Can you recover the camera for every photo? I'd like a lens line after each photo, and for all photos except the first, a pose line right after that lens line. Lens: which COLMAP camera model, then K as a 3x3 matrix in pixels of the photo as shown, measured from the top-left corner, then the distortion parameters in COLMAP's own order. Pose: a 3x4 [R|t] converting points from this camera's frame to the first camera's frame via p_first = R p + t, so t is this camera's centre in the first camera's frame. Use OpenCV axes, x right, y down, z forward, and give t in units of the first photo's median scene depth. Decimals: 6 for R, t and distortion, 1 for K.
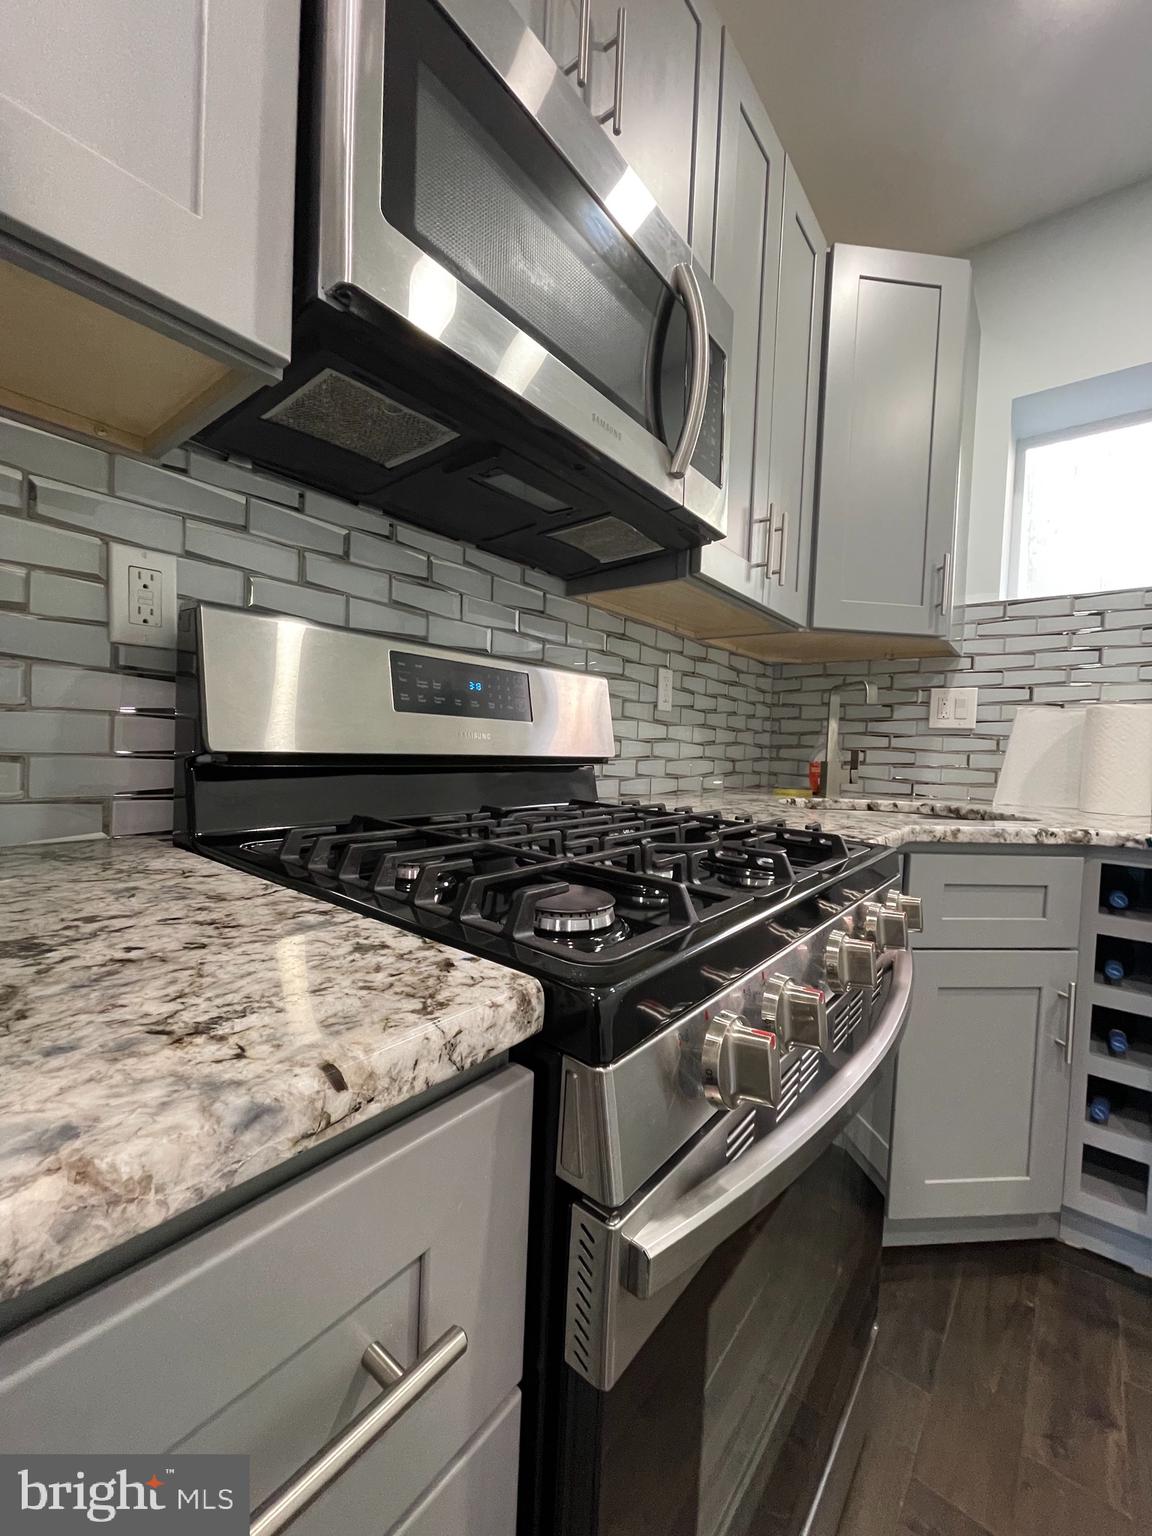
lens RADIAL K [[621.1, 0, 575.7], [0, 621.1, 775.5], [0, 0, 1]] dist [0.001416, -0.000279]
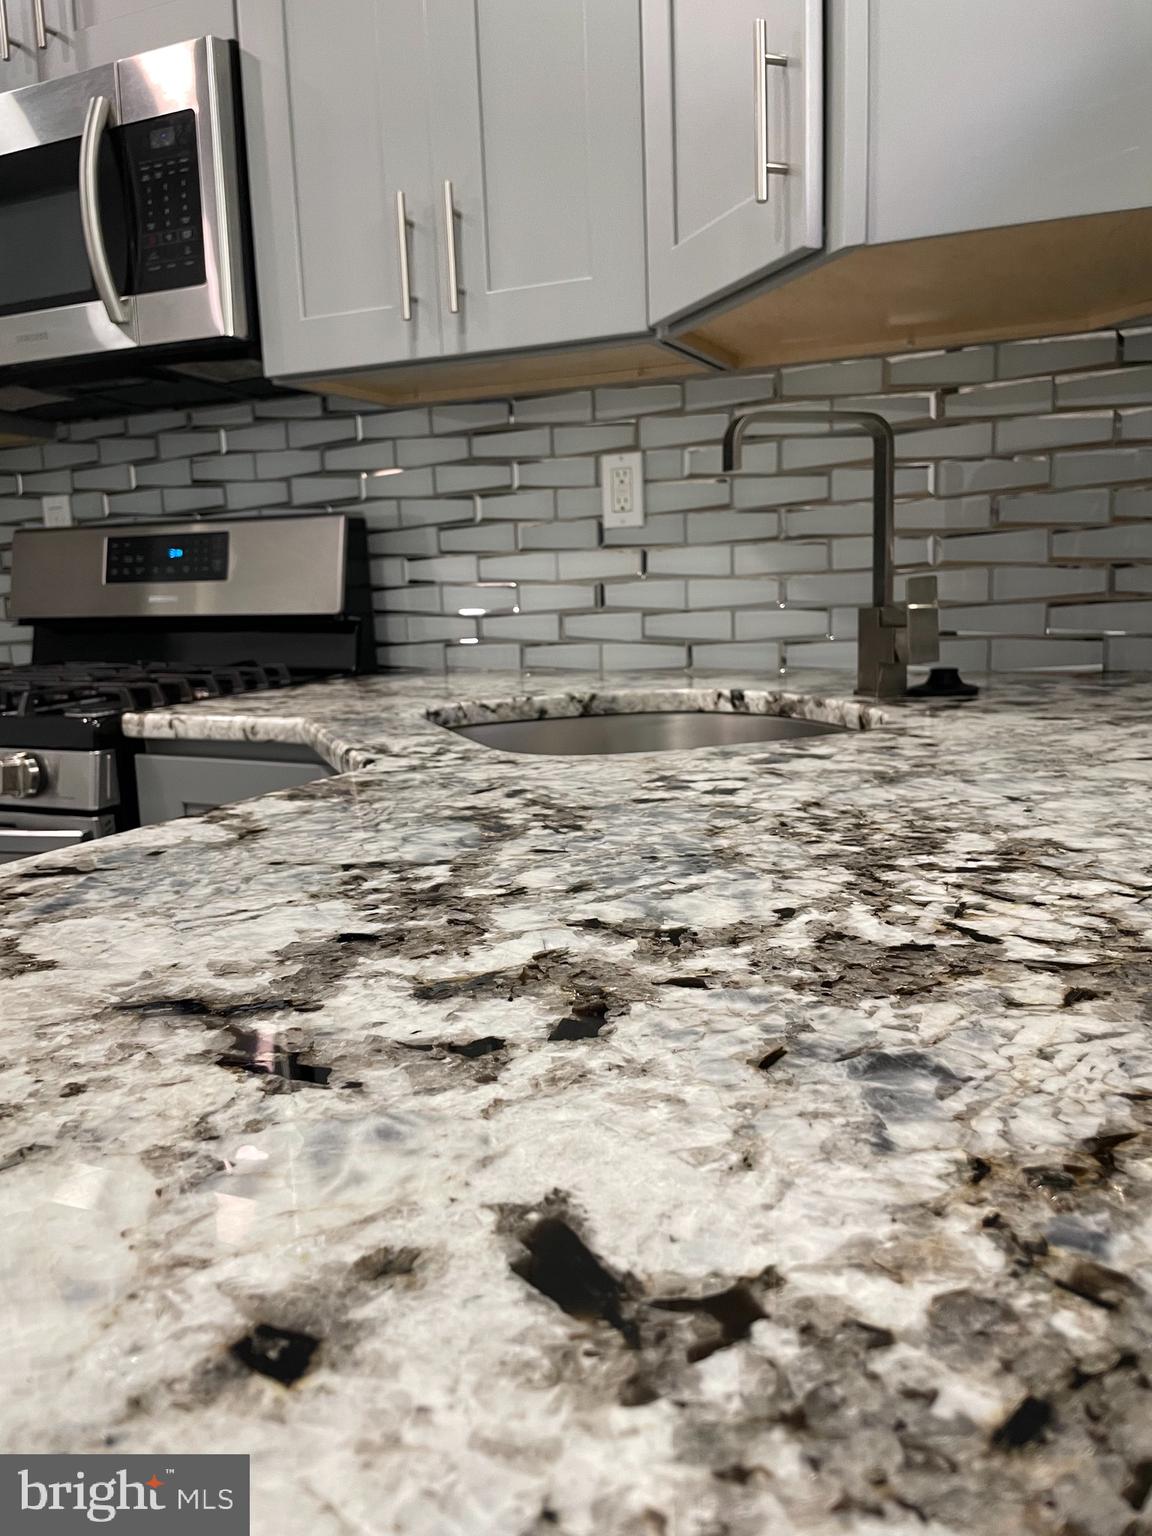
lens RADIAL K [[1170.4, 0, 576.0], [0, 1170.4, 768.0], [0, 0, 1]] dist [0.084358, -0.135893]
pose [[0.232740, 0.111354, -0.966143, 1.358210], [-0.009002, 0.993628, 0.112353, -0.003090], [0.972497, -0.017452, 0.232260, 0.771499]]
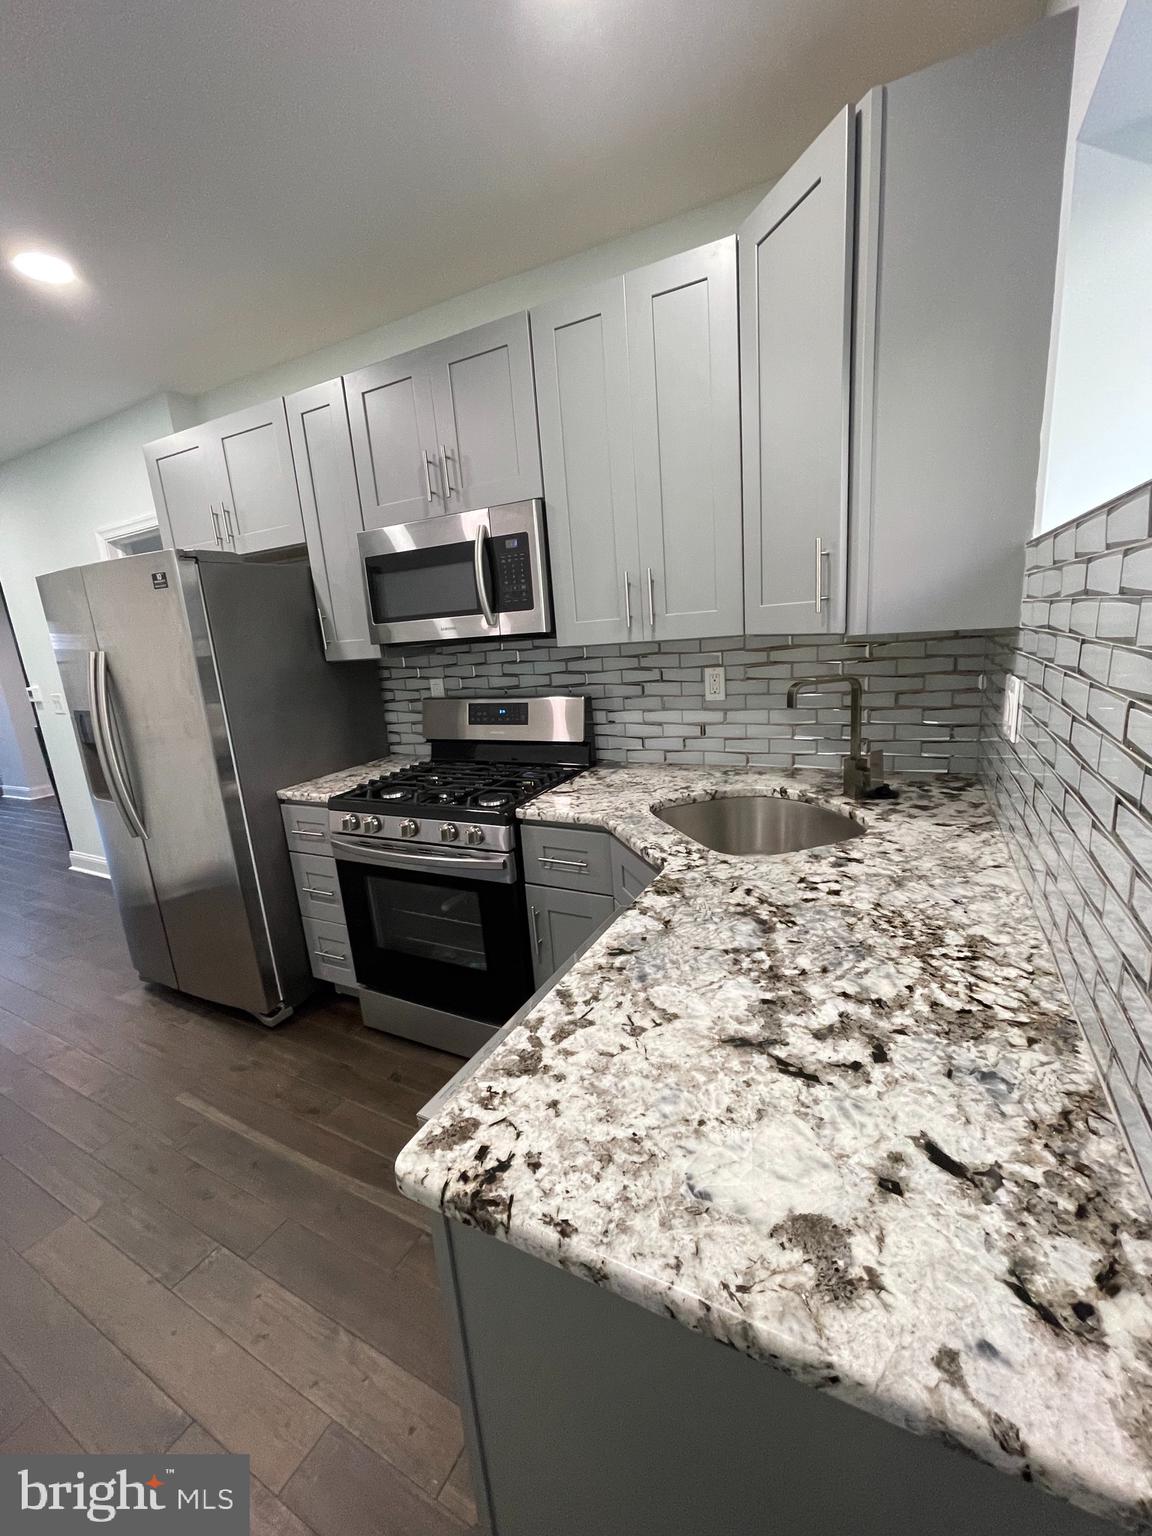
lens RADIAL K [[615.8, 0, 576.5], [0, 615.8, 770.9], [0, 0, 1]] dist [0.000393, 0.000466]
pose [[0.188958, 0.170059, -0.967148, 1.478445], [0.032327, 0.983279, 0.179212, -0.219306], [0.981453, -0.065129, 0.180301, 0.536221]]
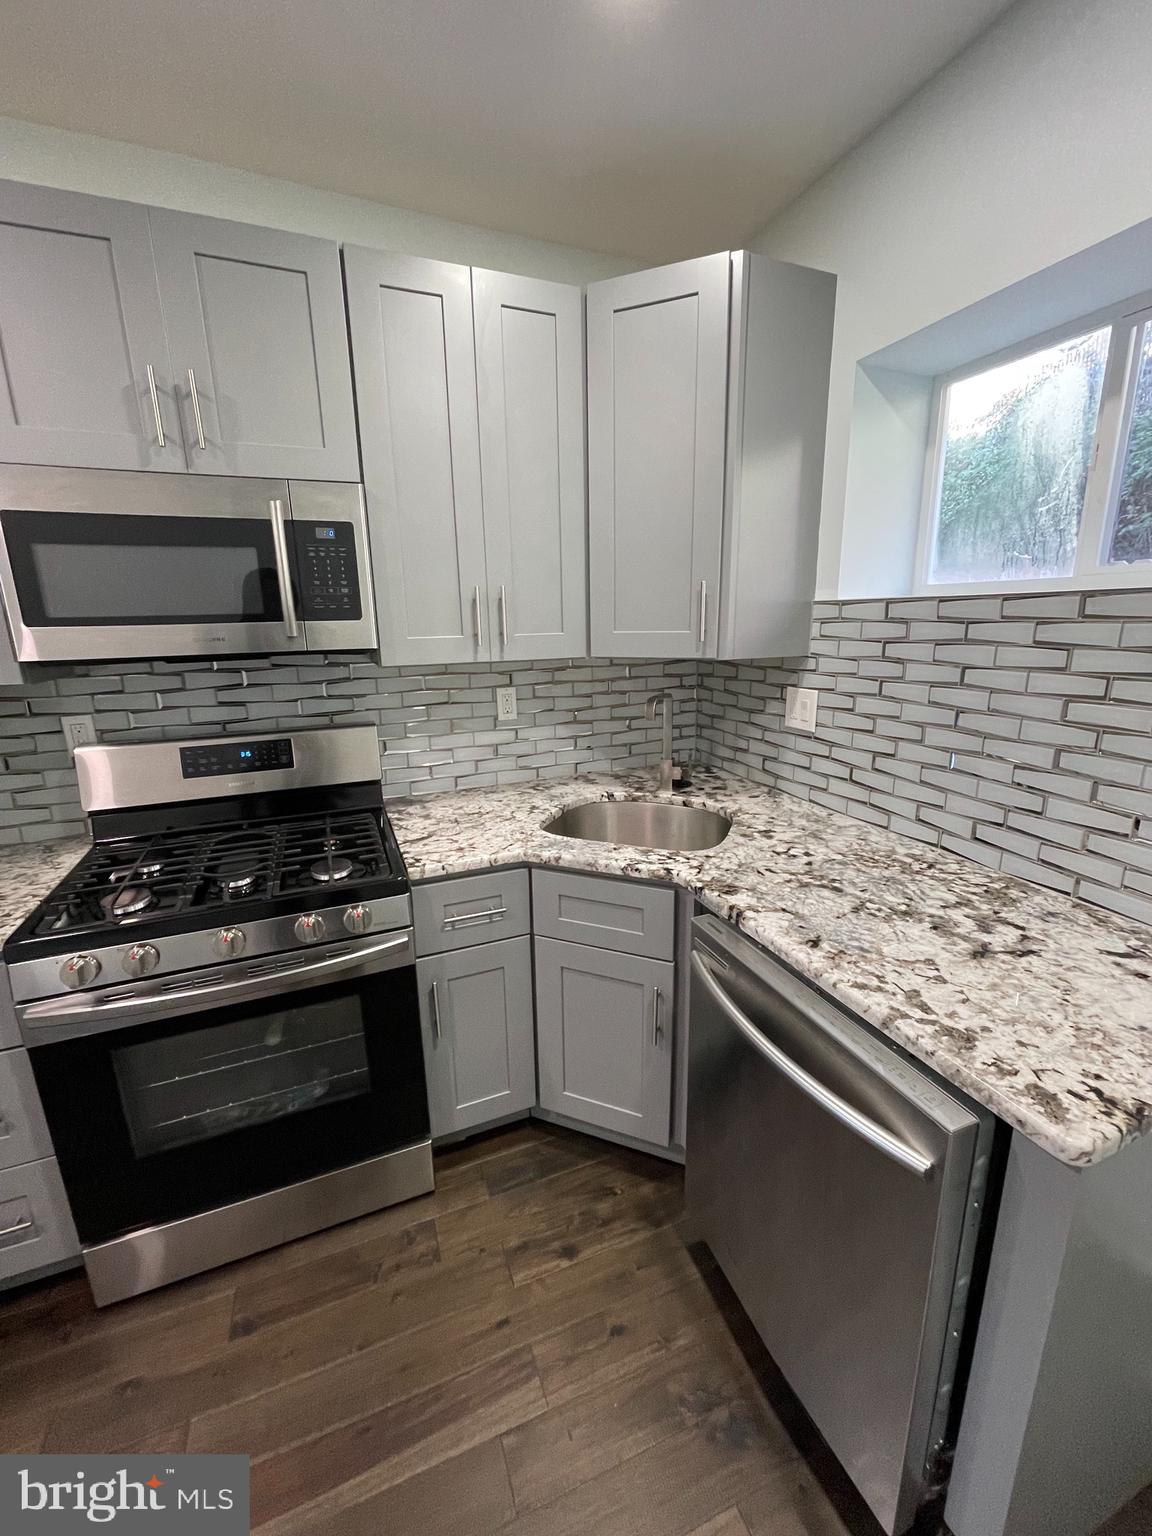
lens RADIAL K [[615.8, 0, 576.5], [0, 615.8, 770.9], [0, 0, 1]] dist [0.000393, 0.000466]
pose [[0.870407, 0.064906, -0.488036, 0.990501], [0.028303, 0.983036, 0.181217, -0.252053], [0.491519, -0.171545, 0.853804, -0.037575]]
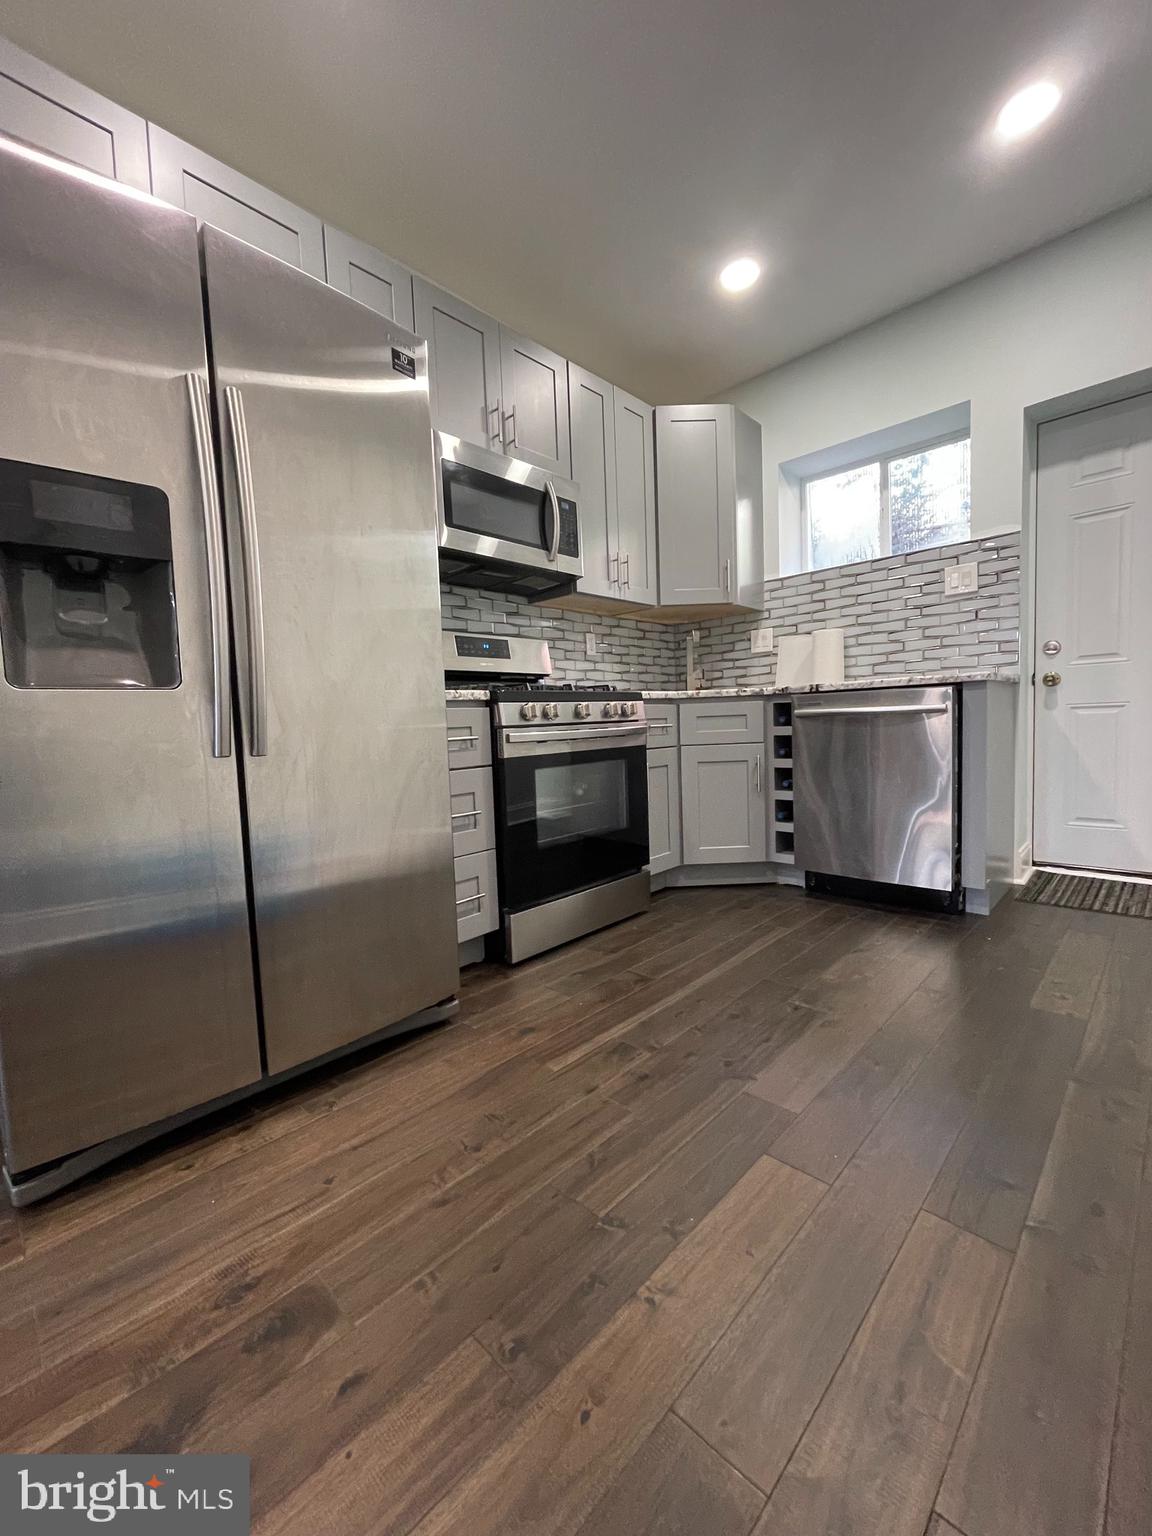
lens RADIAL K [[621.1, 0, 575.7], [0, 621.1, 775.5], [0, 0, 1]] dist [0.001416, -0.000279]
pose [[0.992893, -0.071183, -0.095374, 0.279798], [0.074574, 0.996687, 0.032471, 0.225979], [0.092747, -0.039352, 0.994912, -1.053441]]
